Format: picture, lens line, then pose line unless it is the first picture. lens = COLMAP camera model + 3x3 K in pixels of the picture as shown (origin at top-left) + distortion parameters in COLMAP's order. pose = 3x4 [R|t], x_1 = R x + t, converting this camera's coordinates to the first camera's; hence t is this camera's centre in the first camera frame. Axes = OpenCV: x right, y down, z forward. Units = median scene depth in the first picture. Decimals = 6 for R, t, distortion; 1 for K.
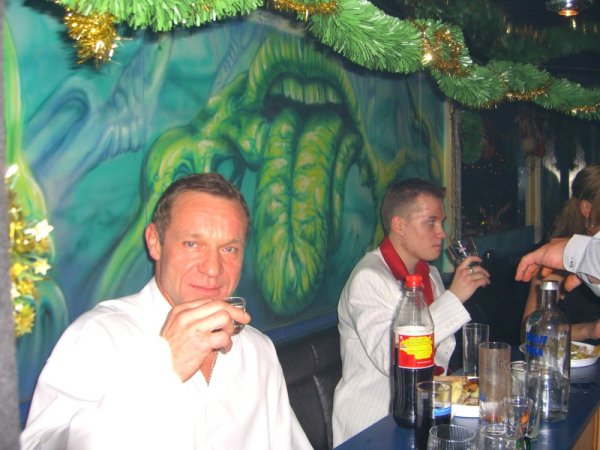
lens RADIAL K [[665.3, 0, 300.3], [0, 665.3, 222.2], [0, 0, 1]] dist [-0.123311, 0.000000]
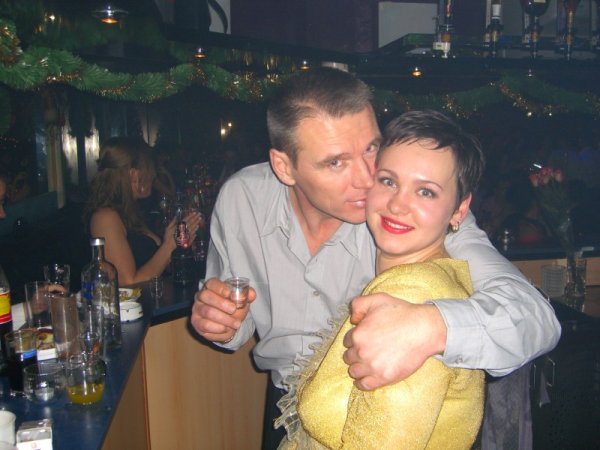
lens RADIAL K [[670.1, 0, 299.9], [0, 670.1, 224.9], [0, 0, 1]] dist [-0.027465, 0.000000]
pose [[0.751741, -0.084903, 0.653970, -0.130435], [0.046110, 0.996018, 0.076307, -0.010396], [-0.657844, -0.027209, 0.752663, -0.158715]]
